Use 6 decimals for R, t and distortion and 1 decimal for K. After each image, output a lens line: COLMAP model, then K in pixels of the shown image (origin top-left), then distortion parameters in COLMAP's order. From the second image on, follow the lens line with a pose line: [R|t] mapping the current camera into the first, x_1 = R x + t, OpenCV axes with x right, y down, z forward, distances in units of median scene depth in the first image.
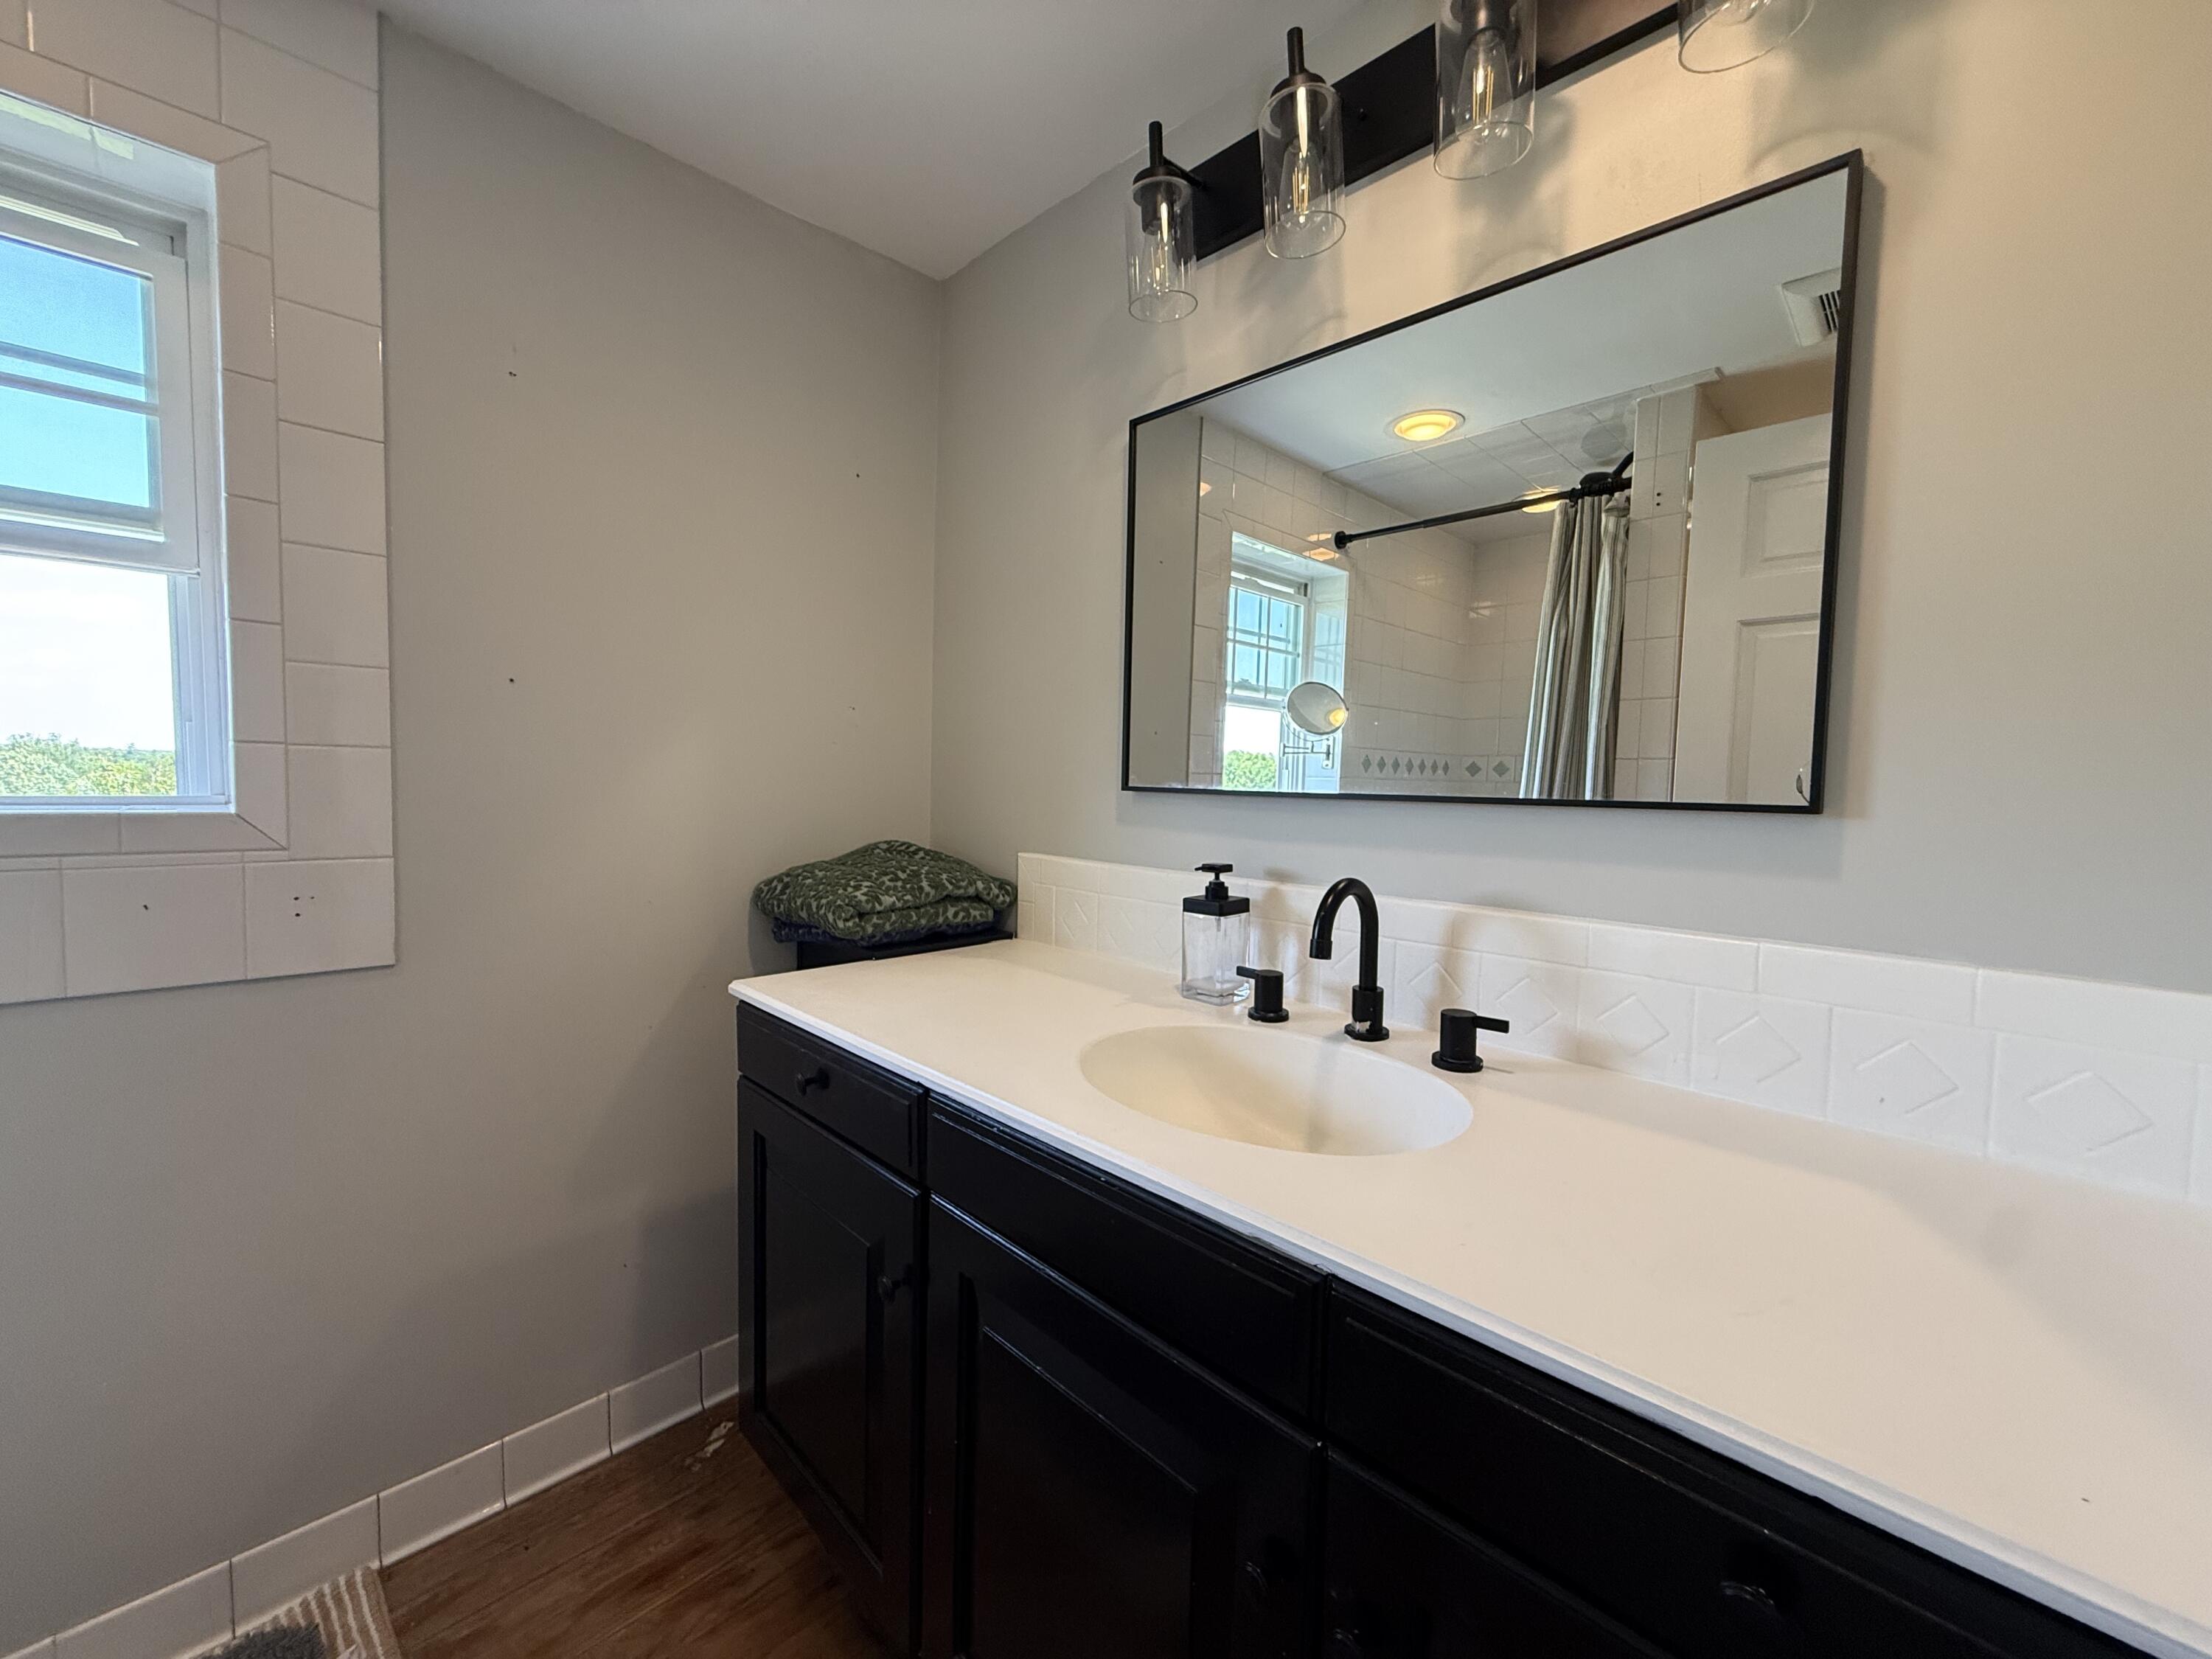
lens RADIAL K [[902.9, 0, 1097.2], [0, 902.9, 842.4], [0, 0, 1]] dist [-0.003543, 0.001152]
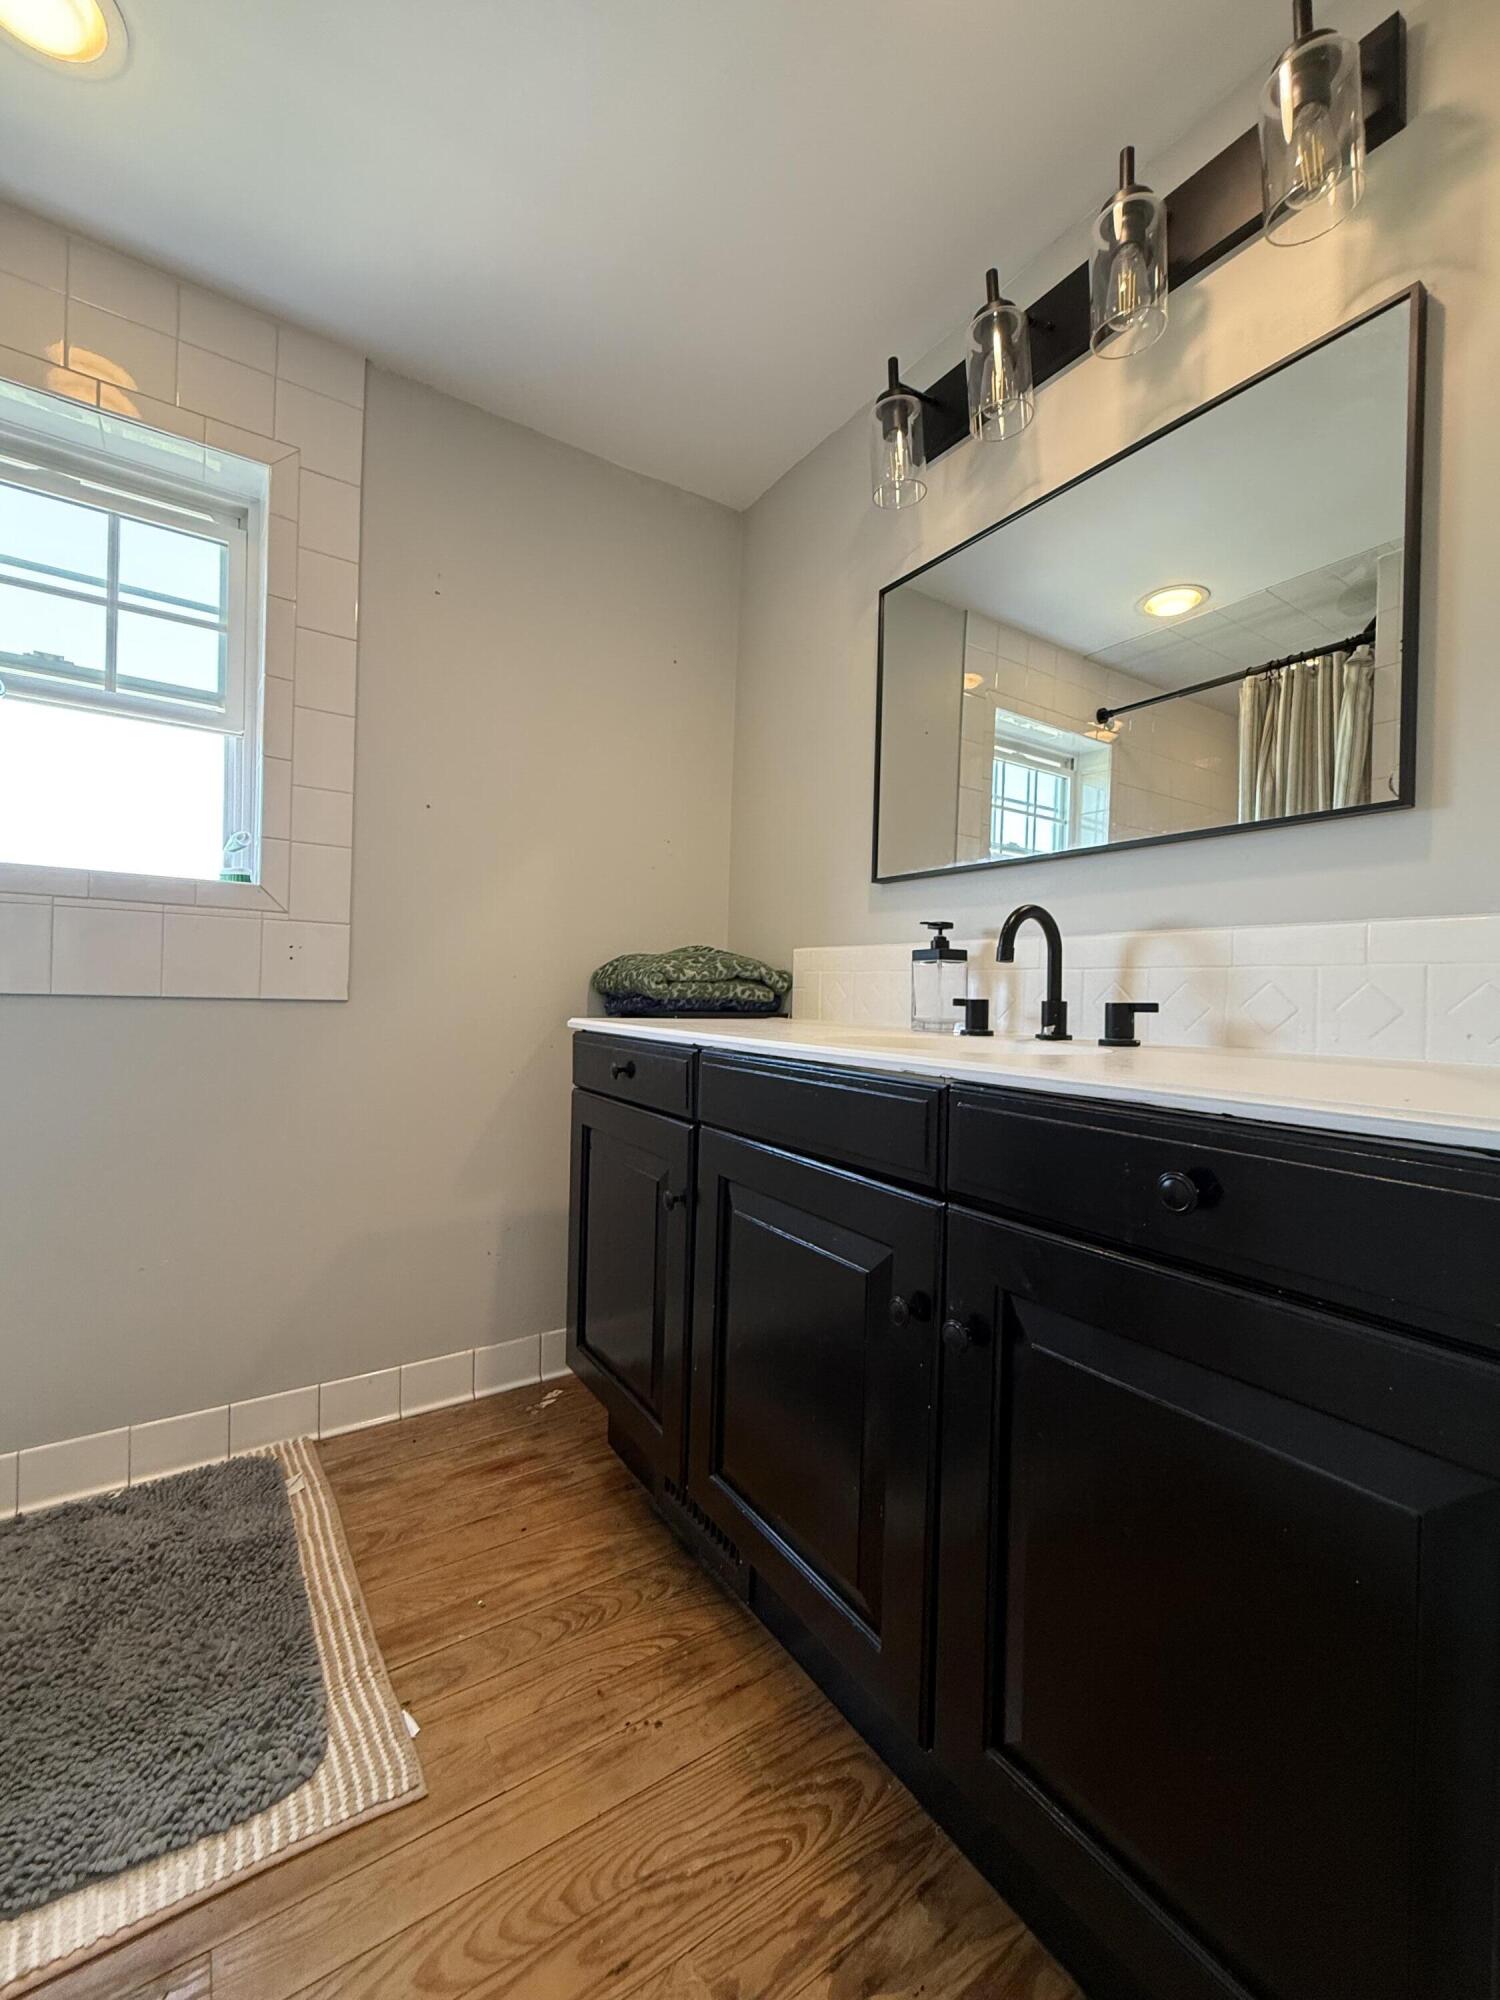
lens RADIAL K [[816.4, 0, 747.7], [0, 816.4, 989.4], [0, 0, 1]] dist [-0.003543, 0.001152]
pose [[0.982370, 0.007149, -0.186809, 0.081578], [-0.017742, 0.998324, -0.055092, 0.182383], [0.186102, 0.057436, 0.980850, -0.145894]]
